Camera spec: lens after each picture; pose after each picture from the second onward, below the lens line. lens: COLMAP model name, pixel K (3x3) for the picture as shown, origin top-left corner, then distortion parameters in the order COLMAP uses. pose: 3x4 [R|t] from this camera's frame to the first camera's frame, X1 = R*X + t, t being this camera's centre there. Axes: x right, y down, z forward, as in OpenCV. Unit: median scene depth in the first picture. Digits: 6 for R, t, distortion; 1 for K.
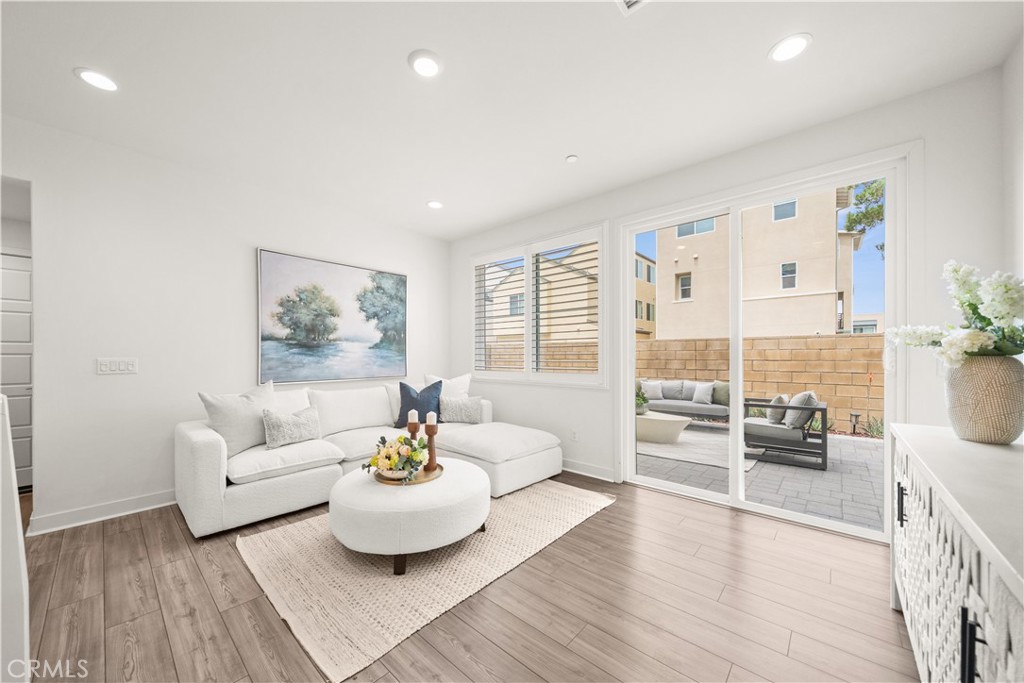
lens RADIAL K [[371.3, 0, 501.1], [0, 371.3, 358.9], [0, 0, 1]] dist [0.002333, 0.000104]
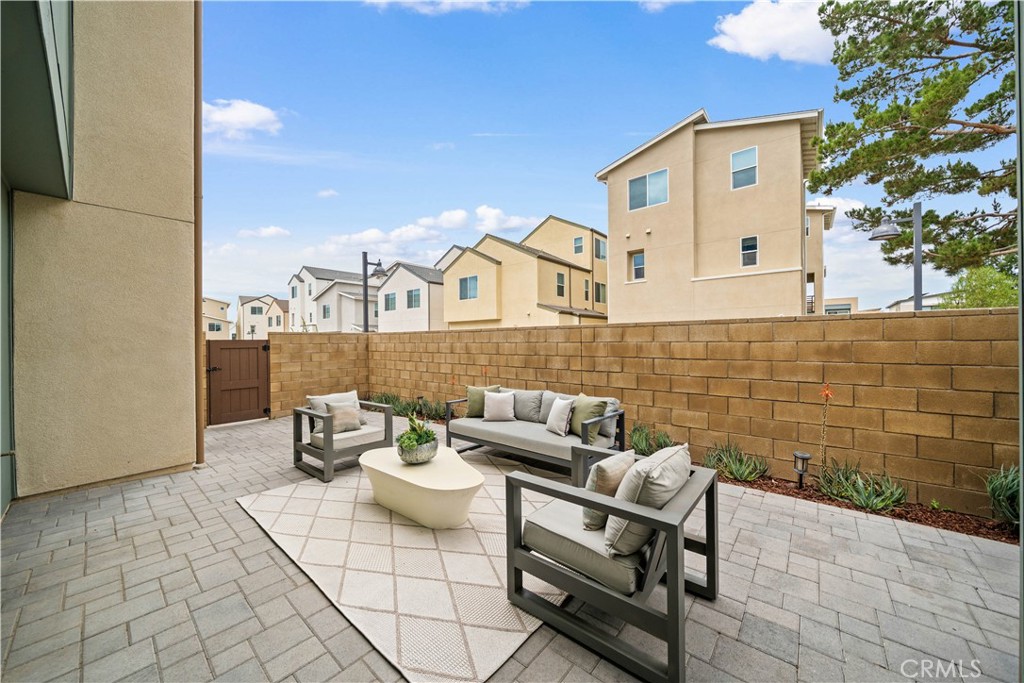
lens RADIAL K [[351.2, 0, 512.8], [0, 351.2, 341.3], [0, 0, 1]] dist [0.000143, -0.000049]
pose [[0.999759, -0.004923, 0.021380, 0.368920], [0.005037, 0.999973, -0.005305, -0.020526], [-0.021354, 0.005412, 0.999757, 0.347839]]
